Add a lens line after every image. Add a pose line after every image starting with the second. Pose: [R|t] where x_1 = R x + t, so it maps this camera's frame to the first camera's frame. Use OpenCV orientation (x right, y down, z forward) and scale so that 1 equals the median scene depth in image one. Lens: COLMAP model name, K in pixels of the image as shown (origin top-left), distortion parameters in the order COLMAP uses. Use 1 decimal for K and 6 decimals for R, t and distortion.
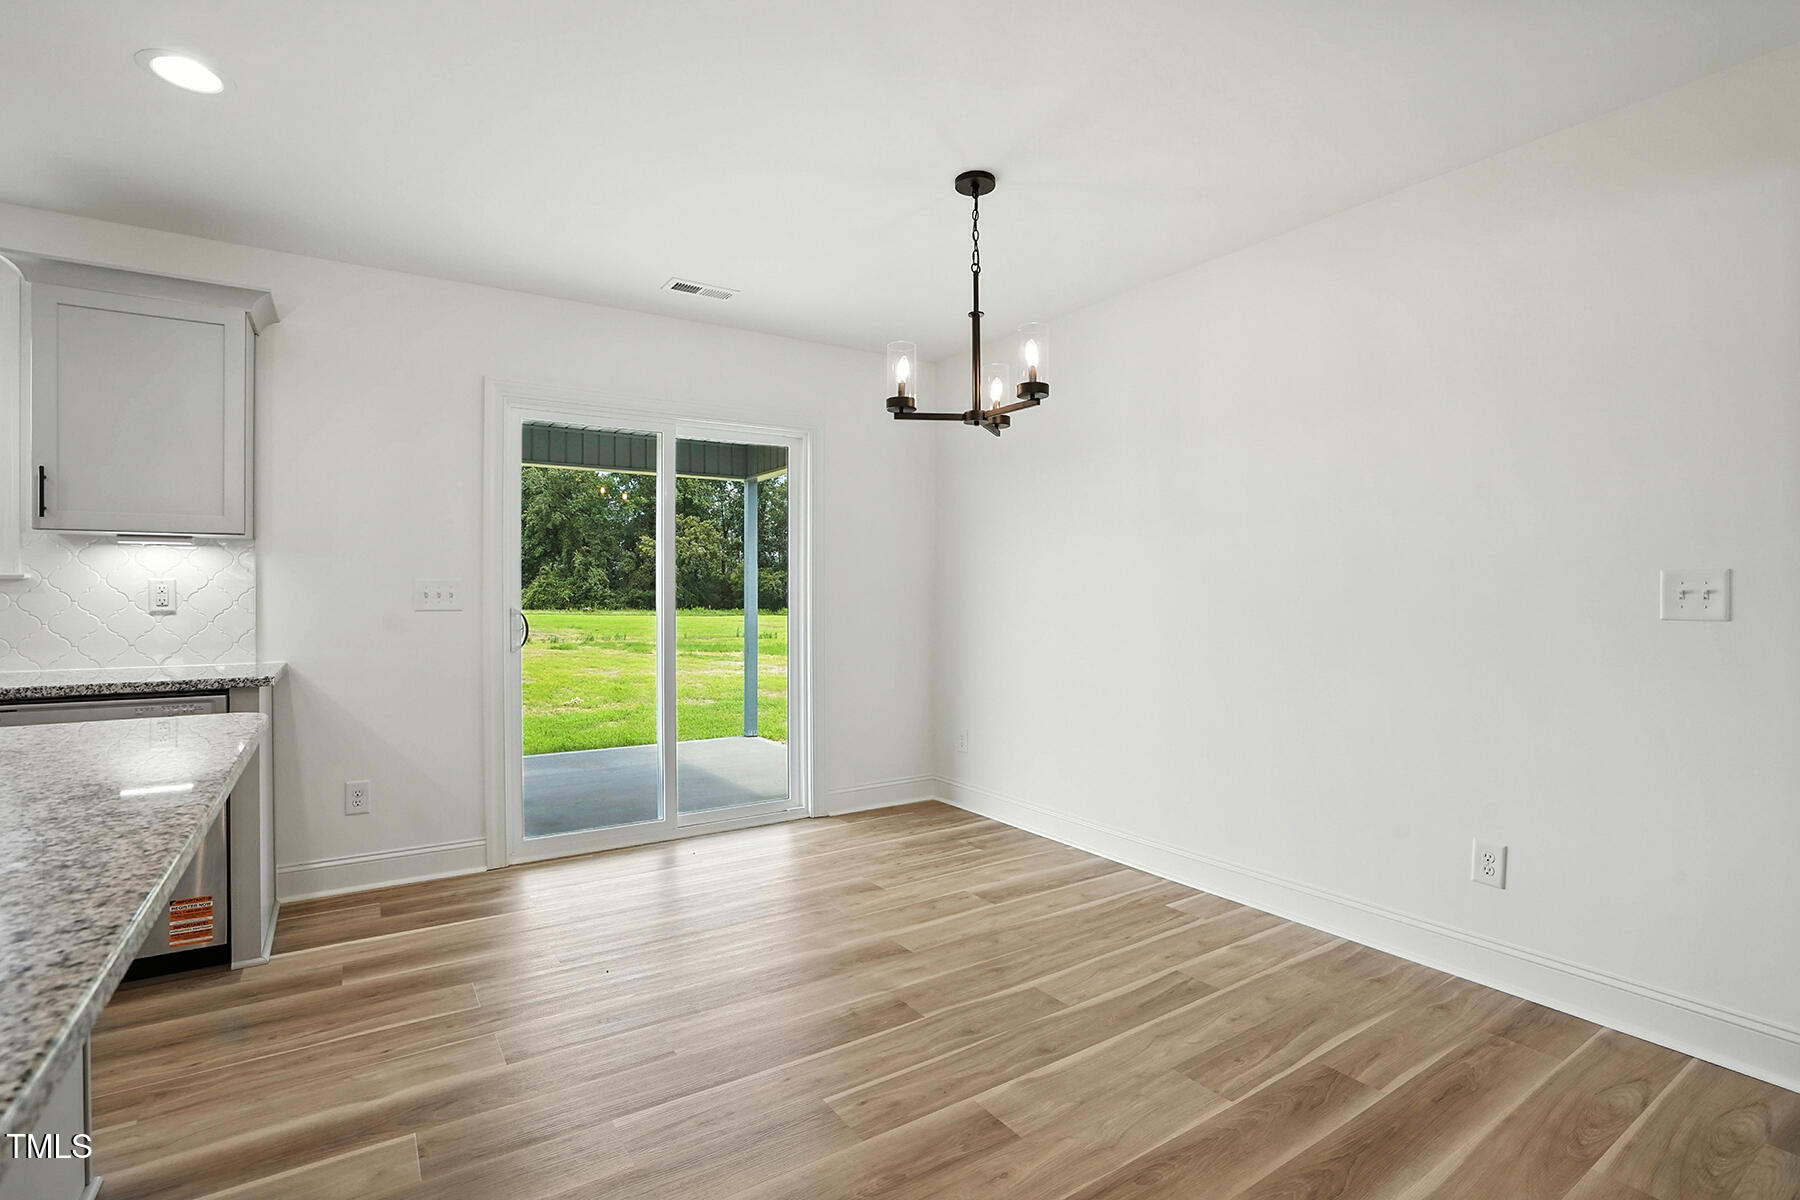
lens RADIAL K [[859.5, 0, 902.9], [0, 859.5, 610.1], [0, 0, 1]] dist [-0.050990, 0.009654]
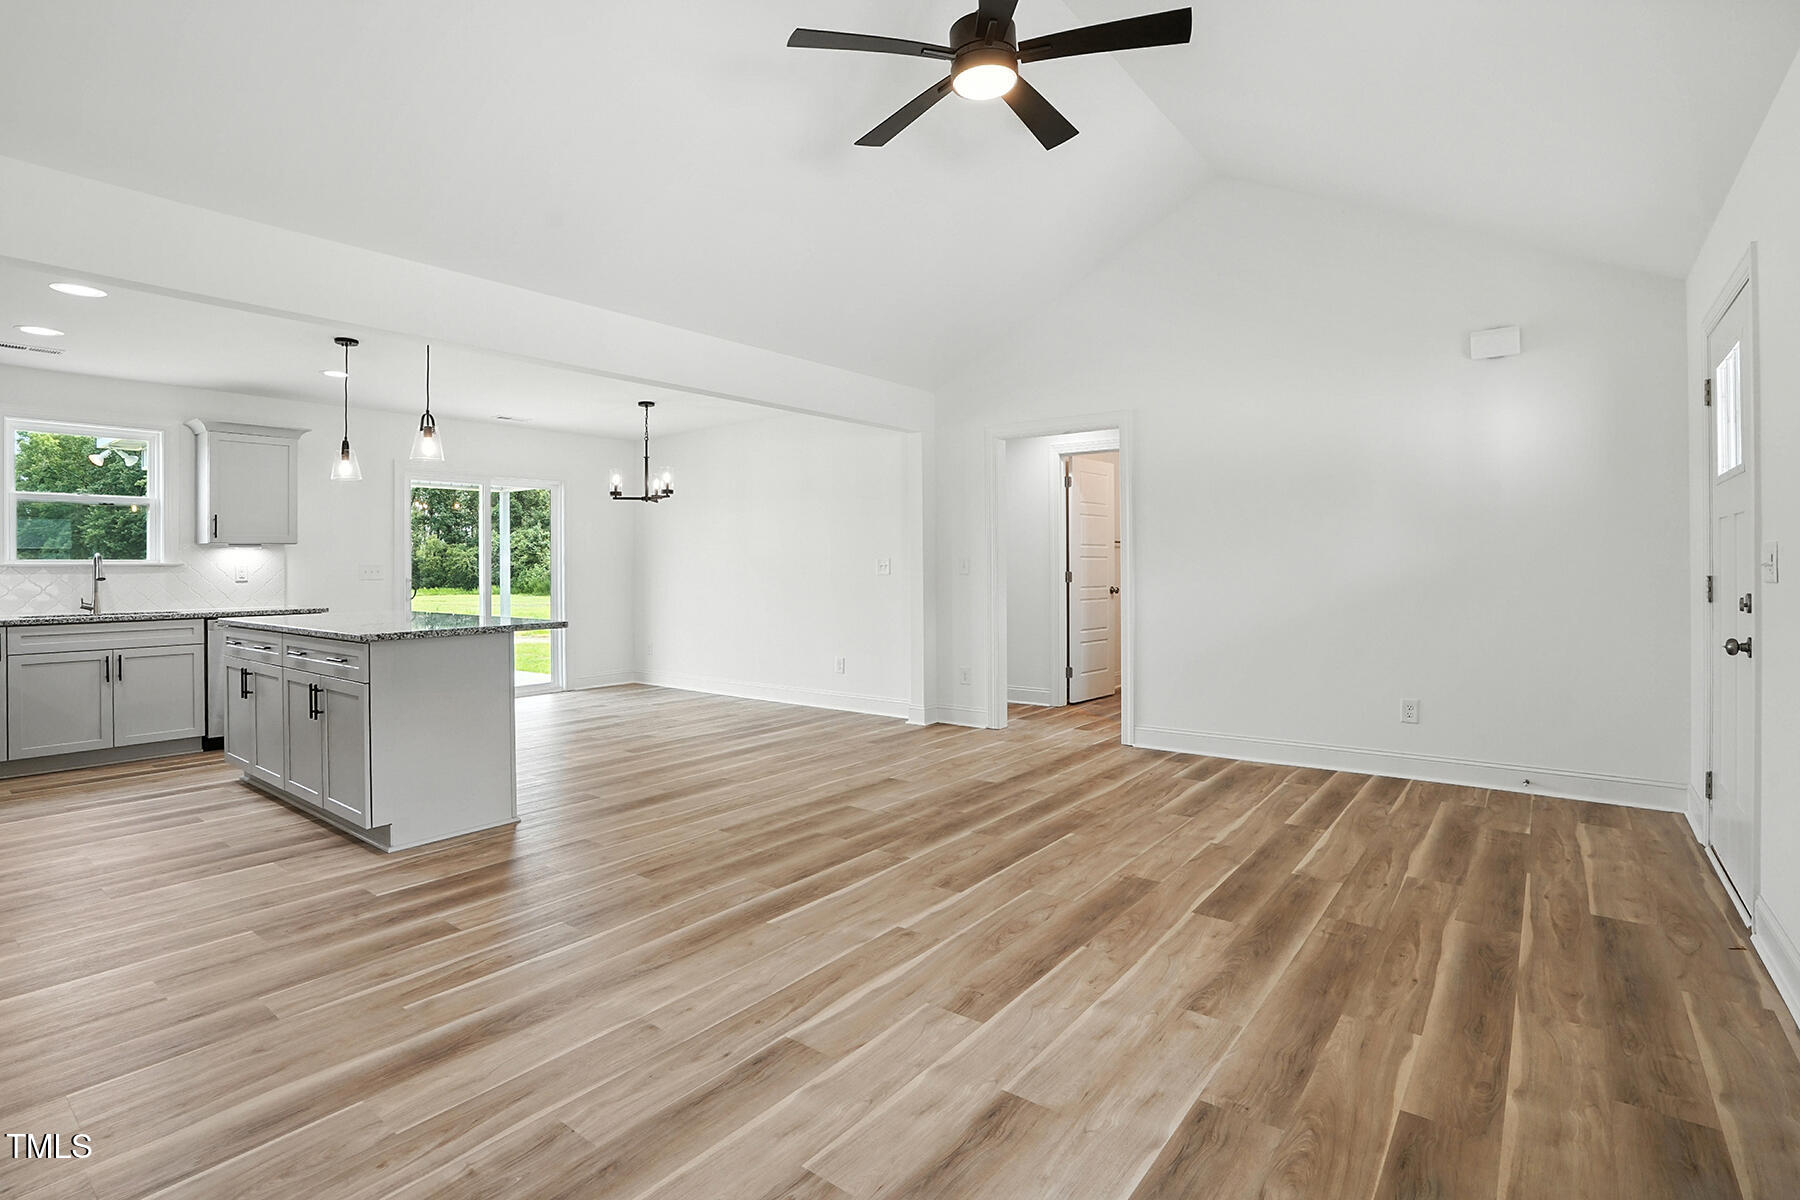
lens RADIAL K [[859.5, 0, 896.7], [0, 859.5, 588.4], [0, 0, 1]] dist [-0.050990, 0.009654]
pose [[0.938583, -0.016543, 0.344657, -0.089260], [0.013246, 0.999841, 0.011920, 0.018905], [-0.344800, -0.006623, 0.938653, -1.515413]]
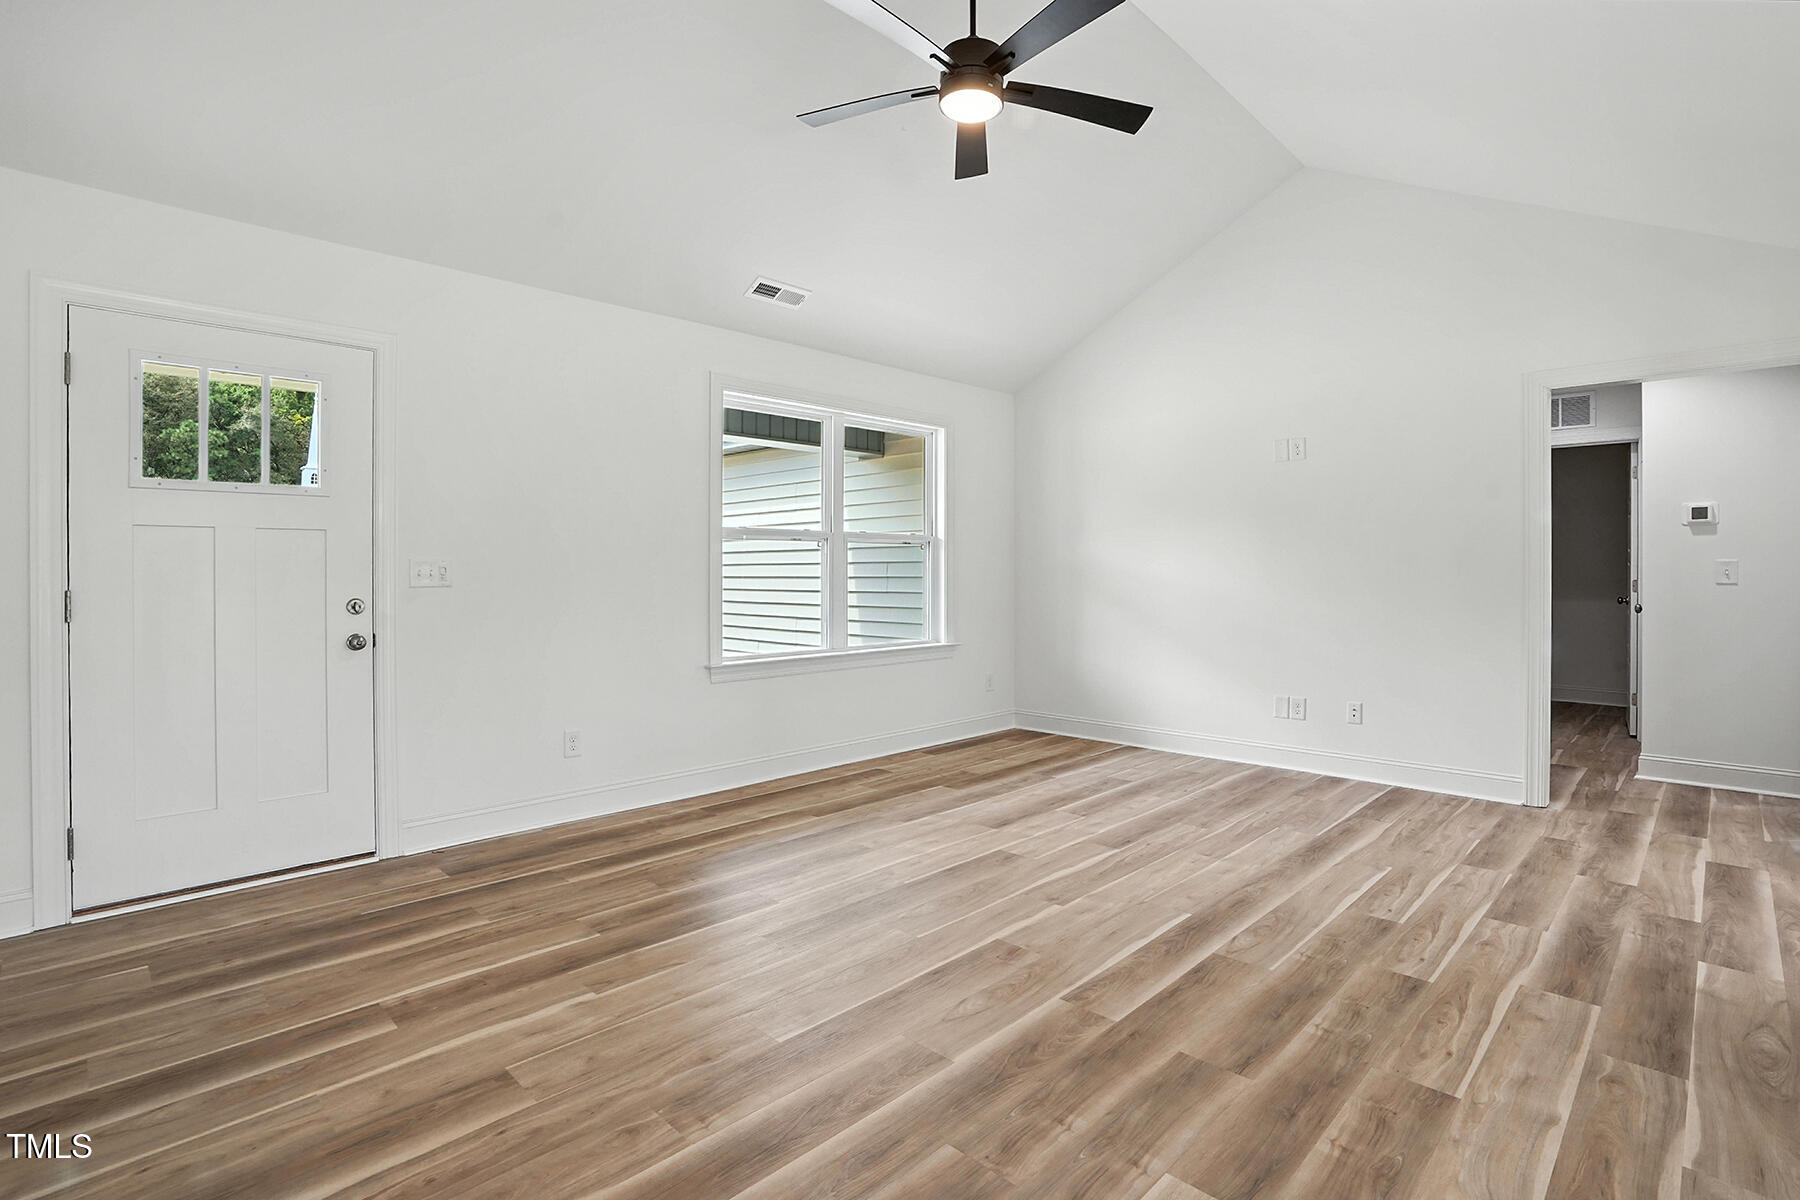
lens RADIAL K [[859.5, 0, 887.8], [0, 859.5, 590.4], [0, 0, 1]] dist [-0.050990, 0.009654]
pose [[-0.975760, 0.004781, -0.218791, 0.665470], [-0.003359, 0.999316, 0.036818, -0.008080], [0.218817, 0.036660, -0.975077, 0.325332]]
